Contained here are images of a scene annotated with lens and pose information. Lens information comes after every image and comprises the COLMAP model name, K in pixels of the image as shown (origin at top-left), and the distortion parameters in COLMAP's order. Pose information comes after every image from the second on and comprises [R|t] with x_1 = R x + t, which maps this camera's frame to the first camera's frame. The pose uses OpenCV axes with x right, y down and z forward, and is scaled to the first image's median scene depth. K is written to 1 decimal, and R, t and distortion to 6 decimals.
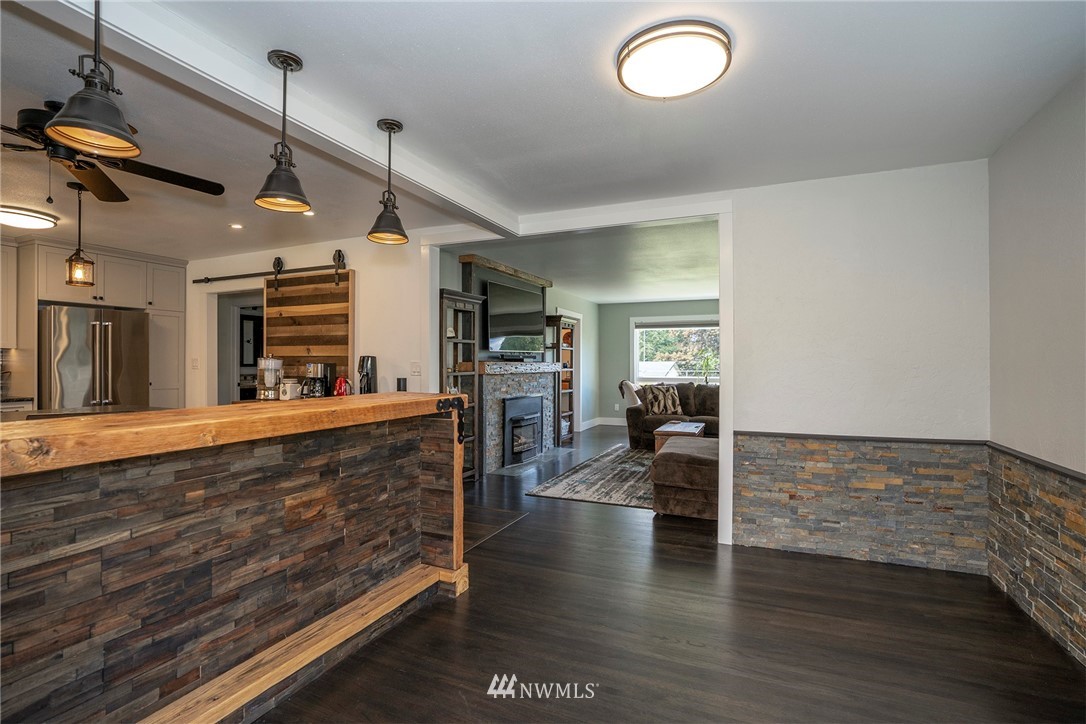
lens RADIAL K [[512.2, 0, 555.3], [0, 512.2, 352.4], [0, 0, 1]] dist [-0.070738, 0.026102]
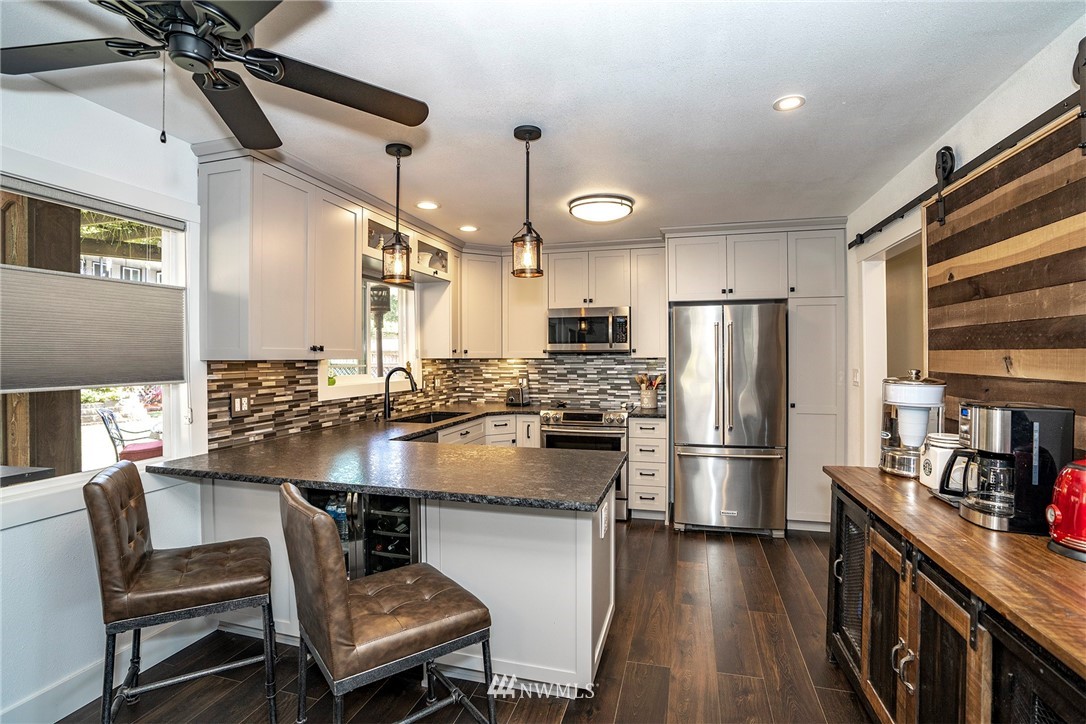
lens RADIAL K [[509.3, 0, 545.1], [0, 509.3, 359.2], [0, 0, 1]] dist [-0.067526, 0.025634]
pose [[0.127463, 0.005226, -0.991830, -0.184982], [0.025160, 0.999647, 0.008500, -0.018420], [0.991524, -0.026038, 0.127286, 0.641973]]
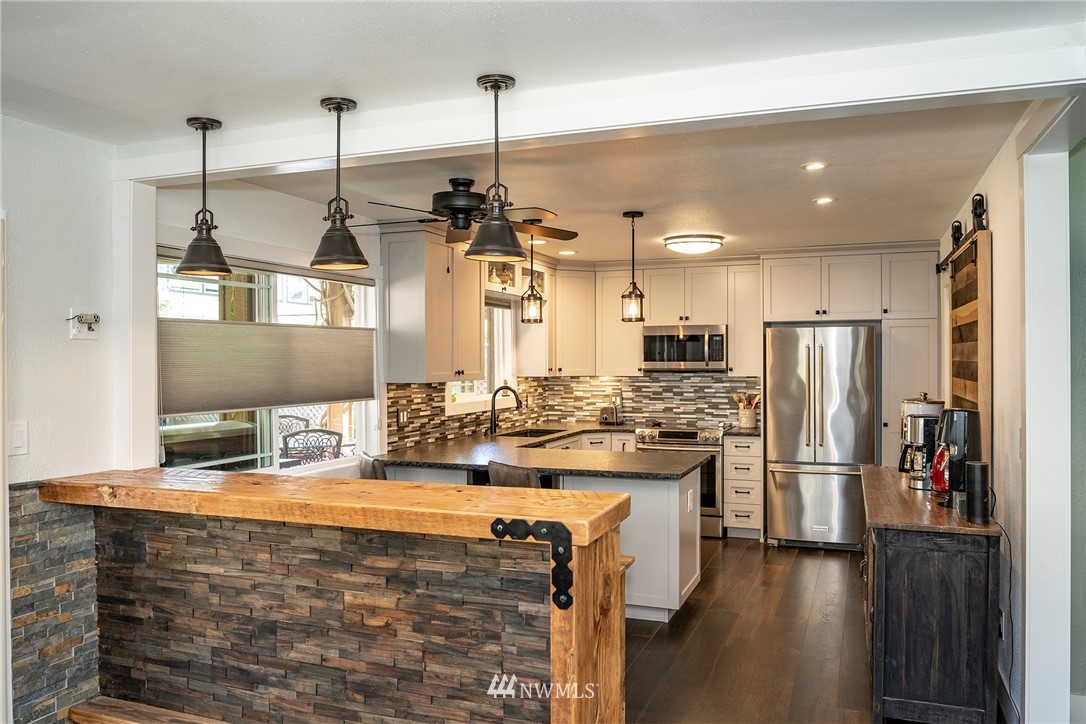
lens RADIAL K [[807.3, 0, 543.0], [0, 807.3, 362.0], [0, 0, 1]] dist [-0.023750, -0.000424]
pose [[0.023748, 0.001808, -0.999716, 0.374987], [0.025071, 0.999683, 0.002403, -0.047682], [0.999404, -0.025121, 0.023696, 0.546084]]
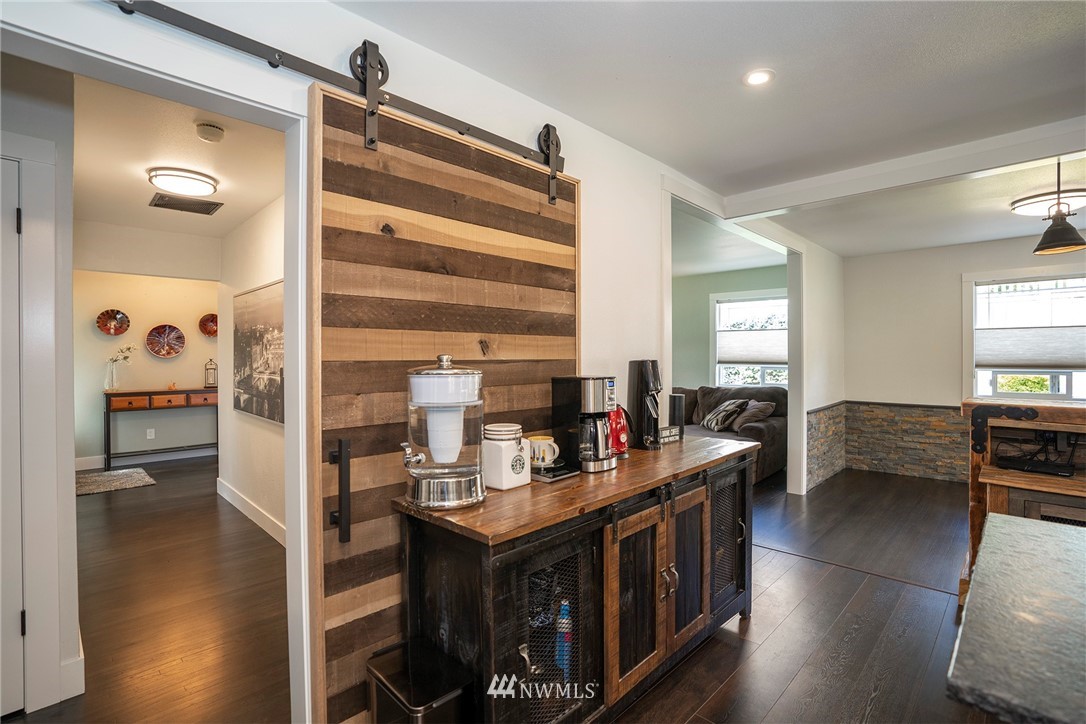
lens RADIAL K [[512.2, 0, 555.3], [0, 512.2, 352.4], [0, 0, 1]] dist [-0.070738, 0.026102]
pose [[0.355554, 0.001790, 0.934654, -0.863732], [-0.018305, 0.999820, 0.005048, -0.001962], [-0.934476, -0.018904, 0.355523, 0.841899]]
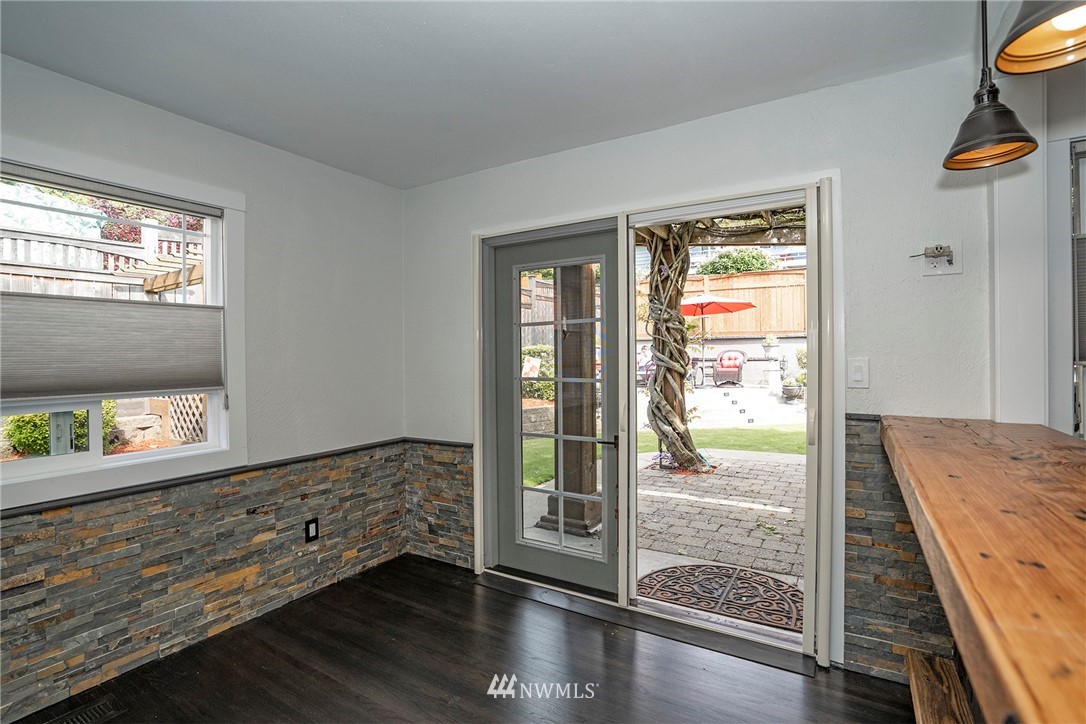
lens RADIAL K [[509.3, 0, 545.1], [0, 509.3, 359.2], [0, 0, 1]] dist [-0.067526, 0.025634]
pose [[-0.989550, 0.011052, 0.143767, -0.057542], [0.009225, 0.999868, -0.013367, -0.005151], [-0.143896, -0.011901, -0.989521, 0.607487]]
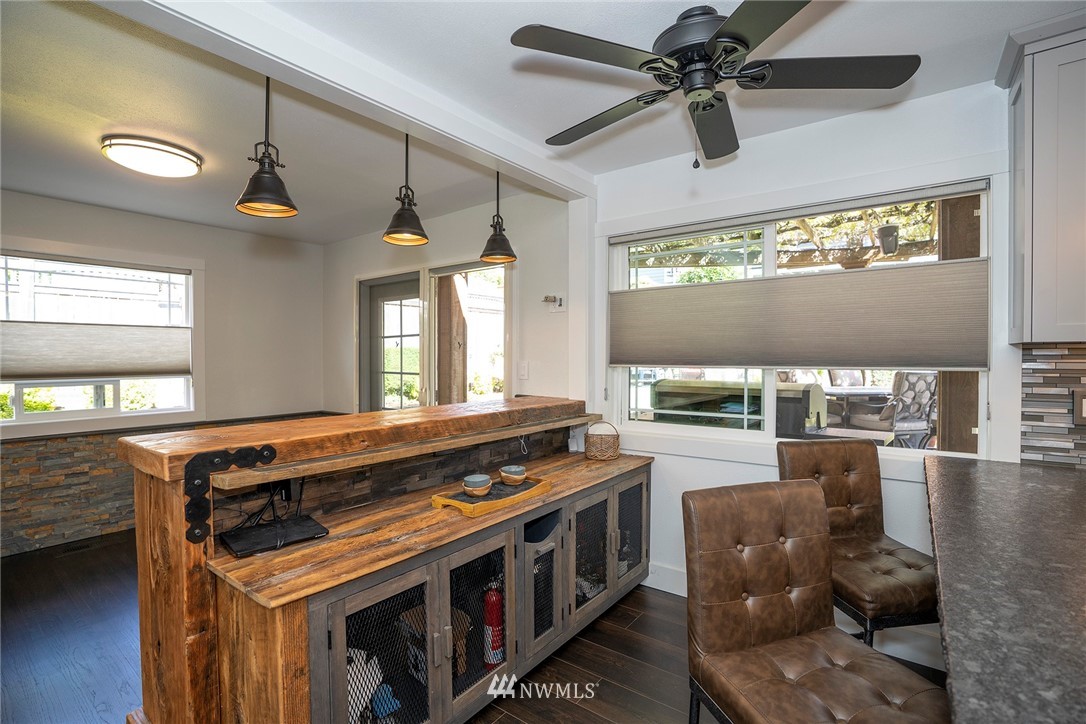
lens RADIAL K [[499.2, 0, 545.4], [0, 499.2, 363.1], [0, 0, 1]] dist [-0.066481, 0.023835]
pose [[-0.971558, -0.001402, 0.236797, -0.461594], [-0.002744, 0.999982, -0.005339, -0.002910], [-0.236785, -0.005837, -0.971544, 0.828186]]
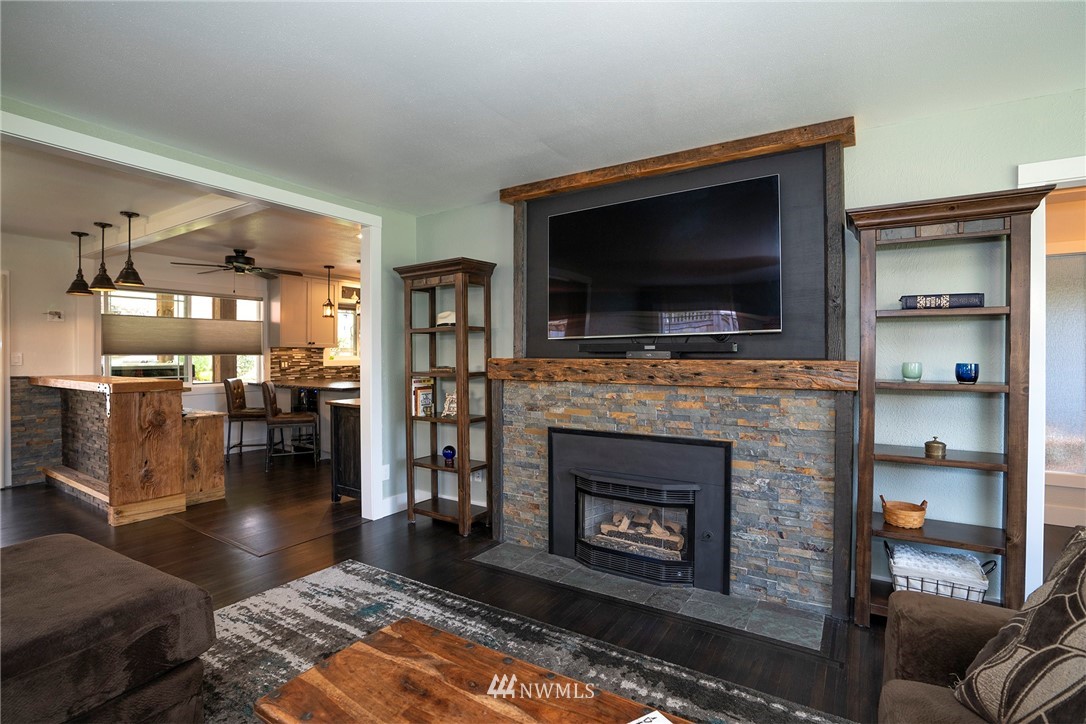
lens RADIAL K [[509.3, 0, 545.1], [0, 509.3, 359.2], [0, 0, 1]] dist [-0.067526, 0.025634]
pose [[-0.162669, 0.009449, -0.986635, 0.536973], [0.020395, 0.999773, 0.006213, 0.019635], [0.986470, -0.019111, -0.162825, 1.364126]]
